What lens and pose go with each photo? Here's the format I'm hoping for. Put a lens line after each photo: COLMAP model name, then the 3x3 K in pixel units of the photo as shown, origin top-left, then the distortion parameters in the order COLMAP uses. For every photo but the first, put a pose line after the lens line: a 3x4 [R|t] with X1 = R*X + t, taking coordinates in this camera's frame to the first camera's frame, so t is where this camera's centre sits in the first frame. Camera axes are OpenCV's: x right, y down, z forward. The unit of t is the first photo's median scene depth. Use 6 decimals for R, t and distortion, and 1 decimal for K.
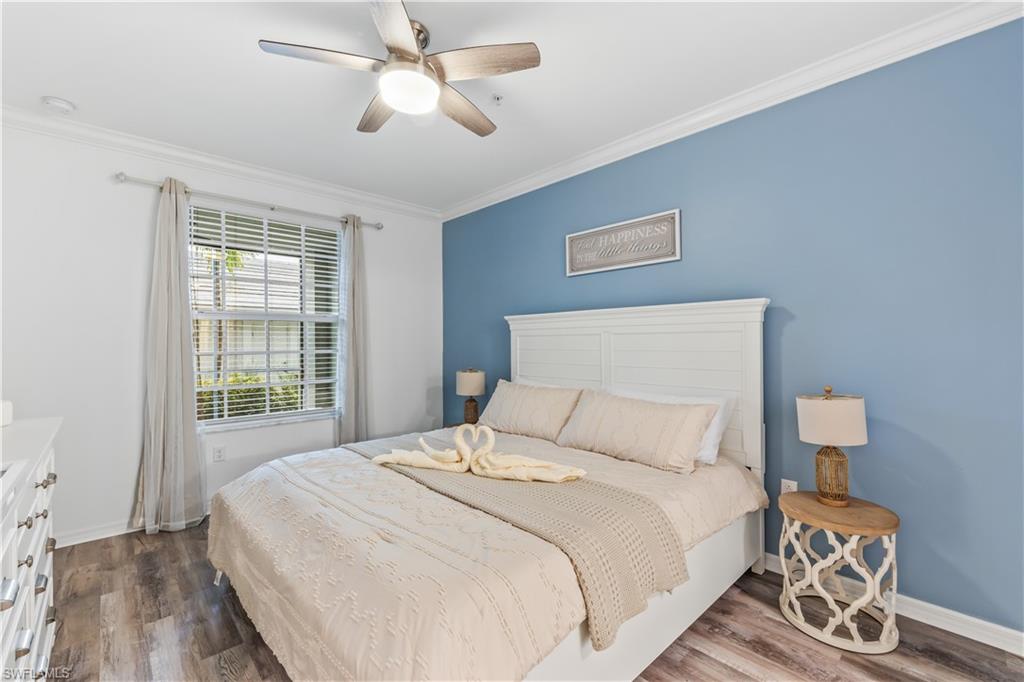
lens RADIAL K [[437.7, 0, 510.9], [0, 437.7, 340.4], [0, 0, 1]] dist [0.003208, 0.000144]
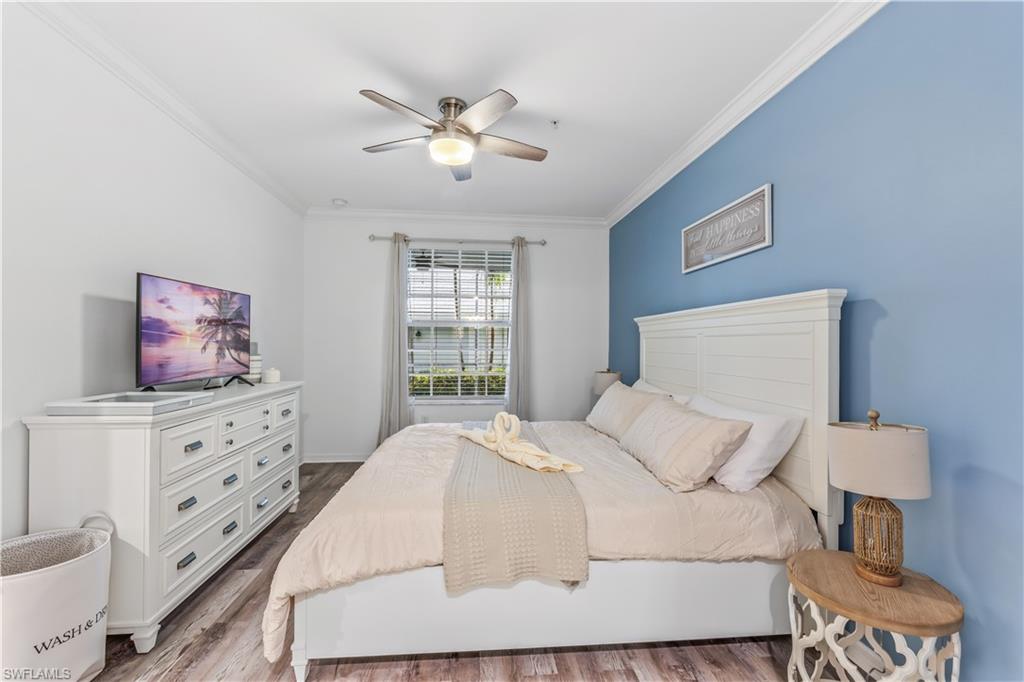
lens RADIAL K [[437.7, 0, 509.4], [0, 437.7, 339.5], [0, 0, 1]] dist [0.003208, 0.000144]
pose [[0.788193, 0.005852, -0.615401, 0.468115], [-0.009014, 0.999957, -0.002036, -0.002484], [0.615363, 0.007152, 0.788212, 0.052331]]
